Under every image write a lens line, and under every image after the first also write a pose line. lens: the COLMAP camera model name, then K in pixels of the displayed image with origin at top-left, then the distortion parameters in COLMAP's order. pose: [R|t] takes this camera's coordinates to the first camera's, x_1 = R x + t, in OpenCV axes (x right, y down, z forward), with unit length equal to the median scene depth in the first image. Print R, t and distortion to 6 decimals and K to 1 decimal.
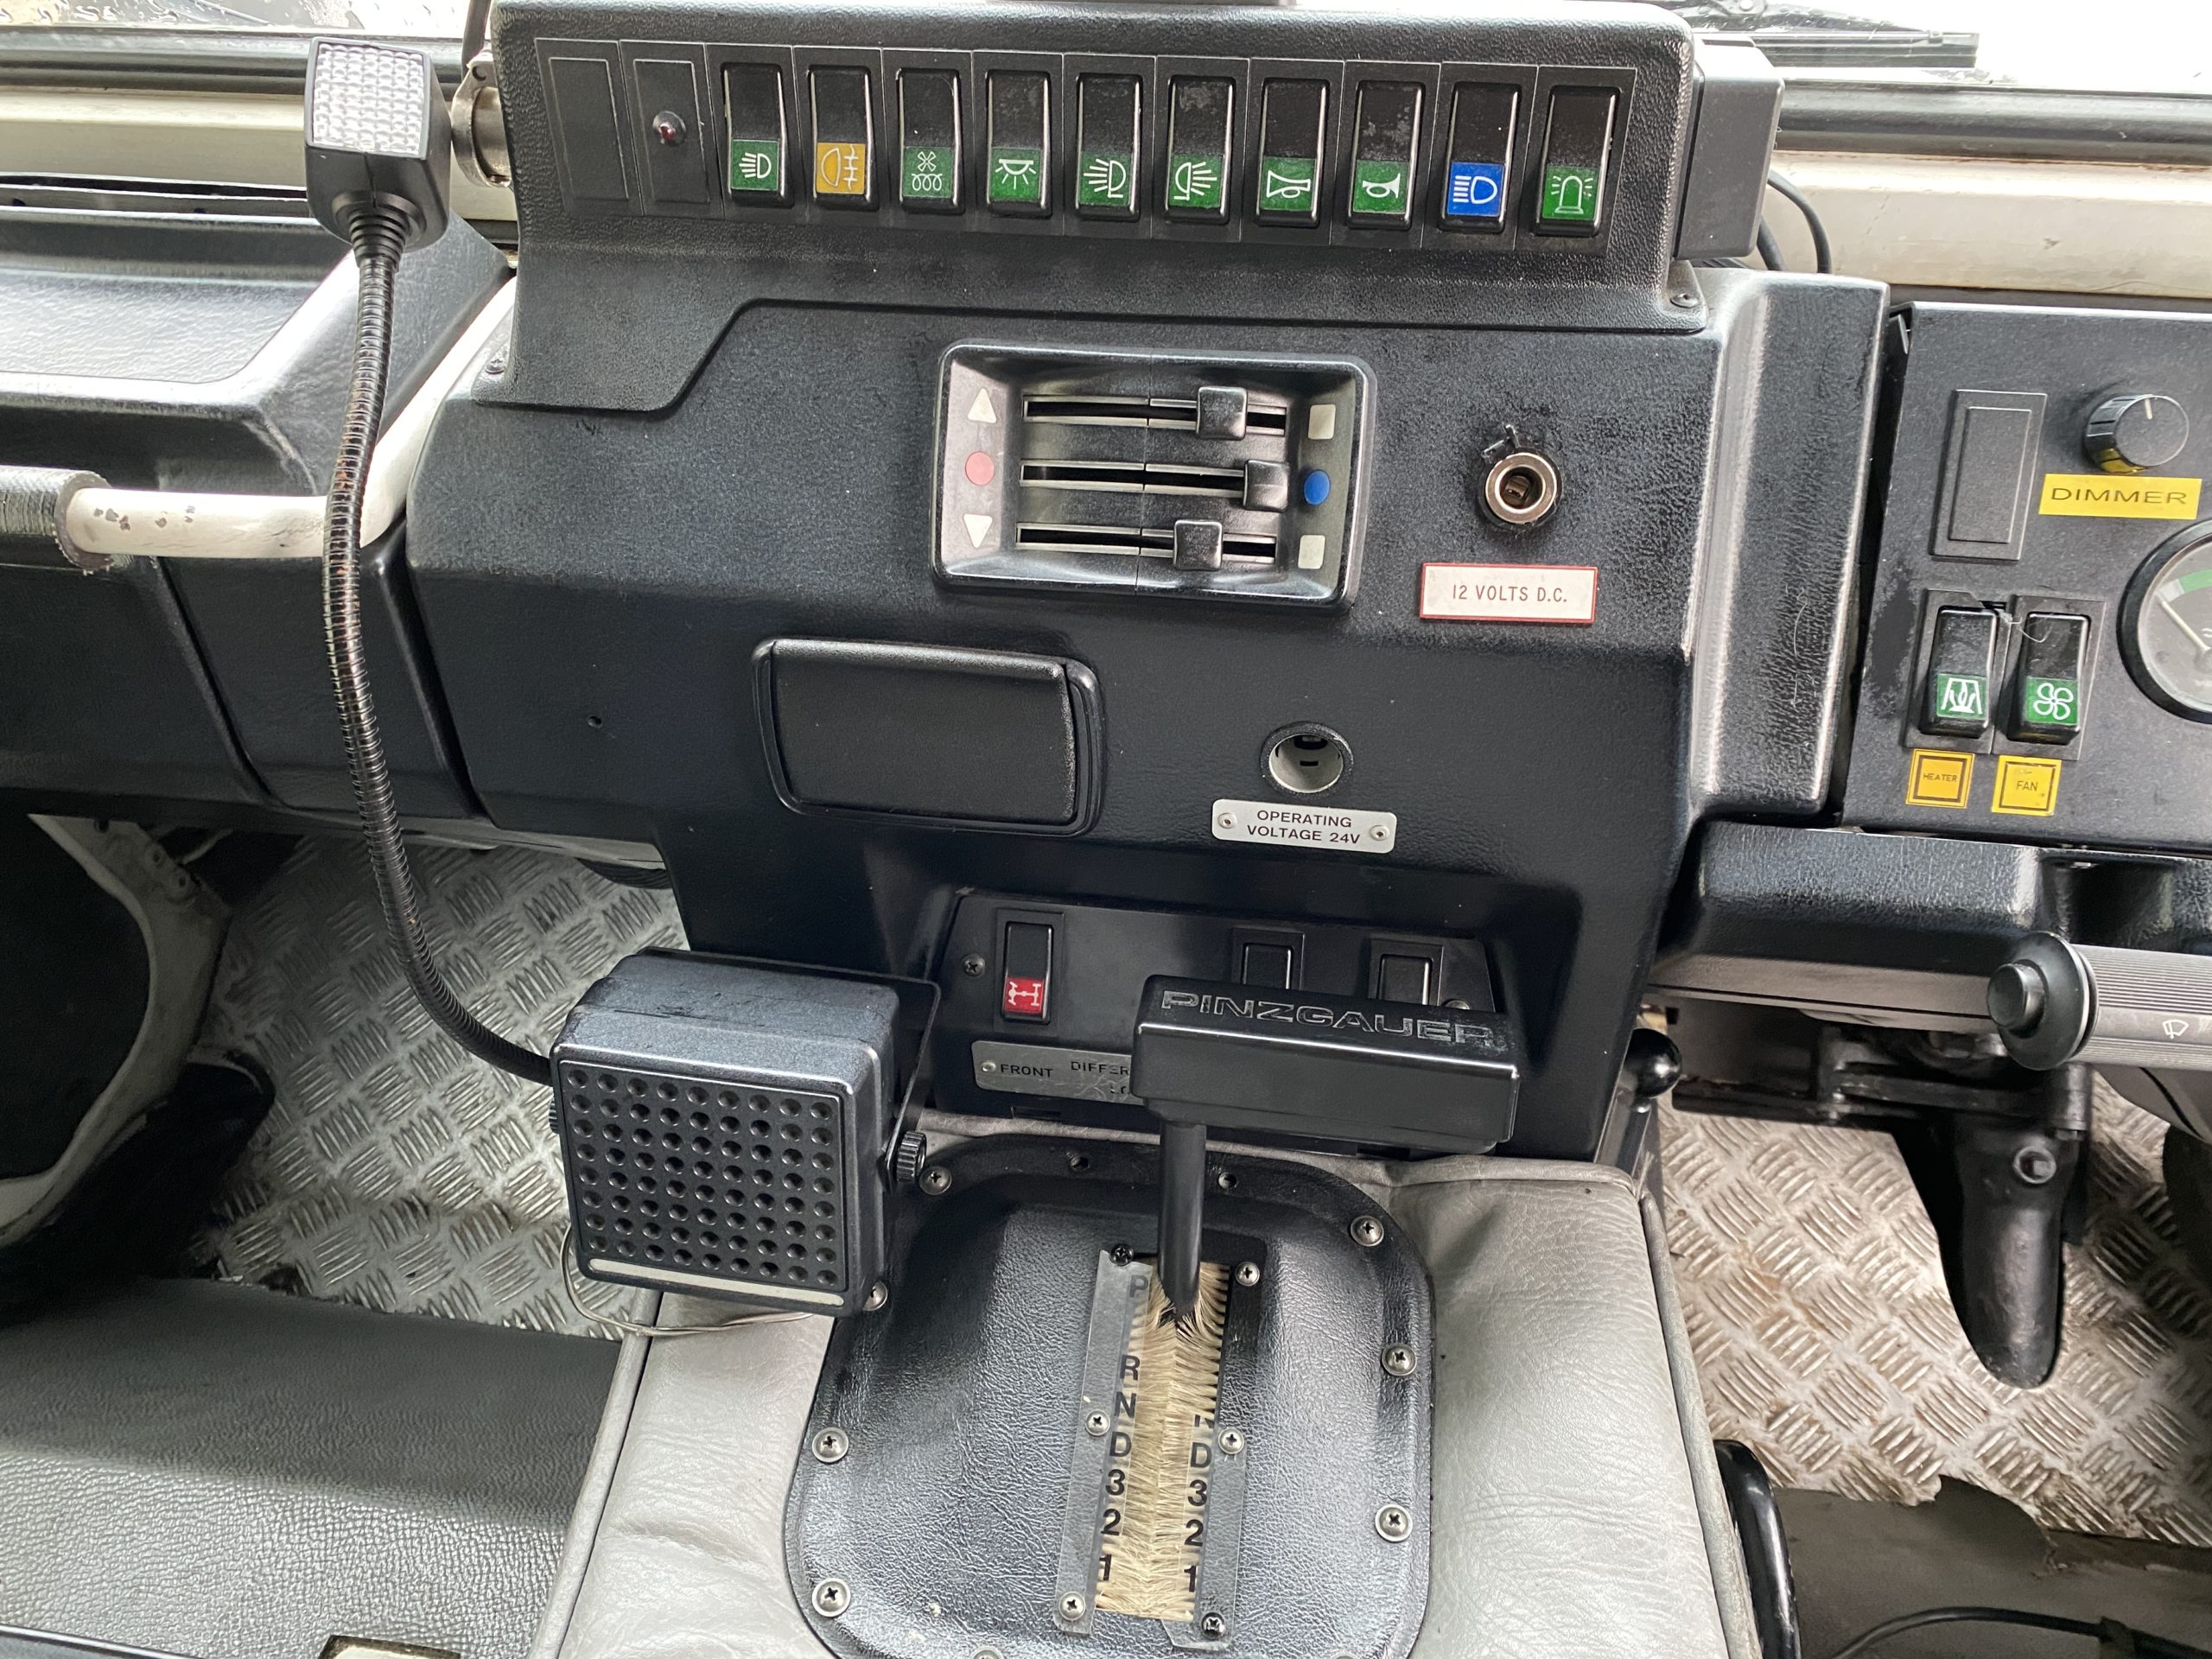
lens RADIAL K [[1688.6, 0, 1111.2], [0, 1688.6, 838.8], [0, 0, 1]] dist [0.026258, -0.021723]
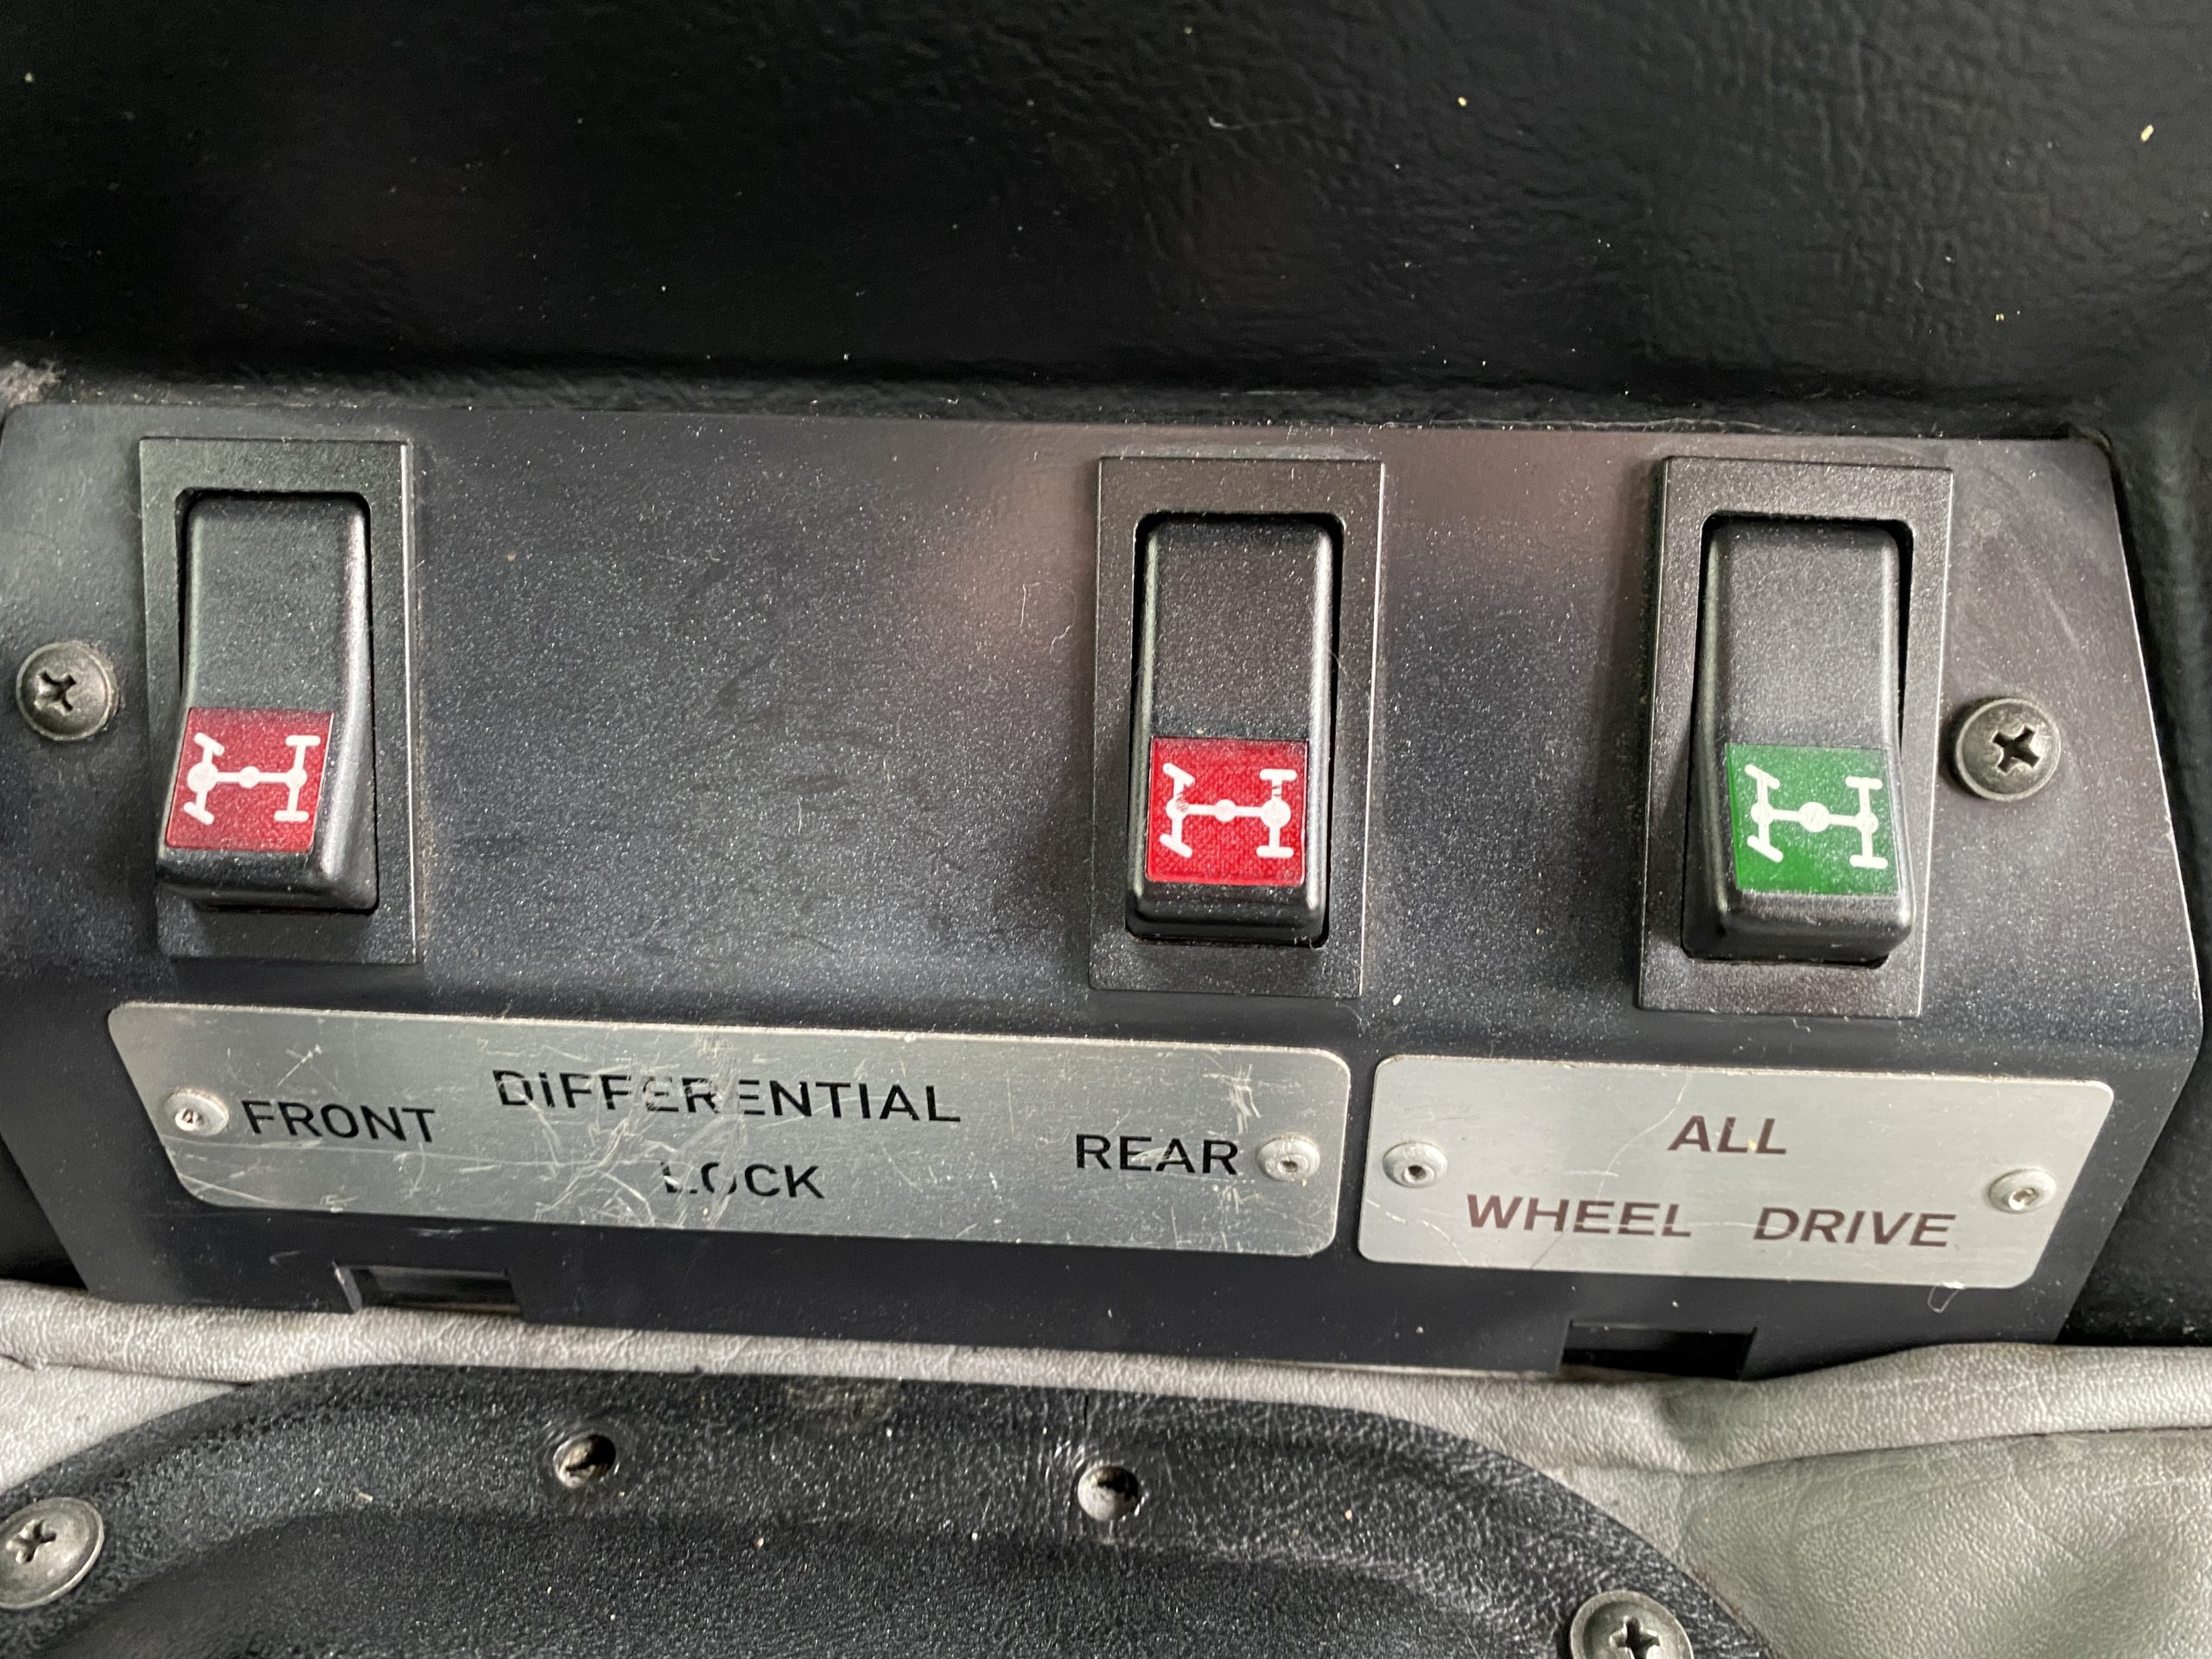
lens RADIAL K [[1688.6, 0, 1094.8], [0, 1688.6, 820.7], [0, 0, 1]] dist [0.026258, -0.021723]
pose [[0.994062, -0.032067, 0.103986, 0.041483], [0.043941, 0.992510, -0.113989, 0.125441], [-0.099552, 0.117881, 0.988025, 0.717056]]
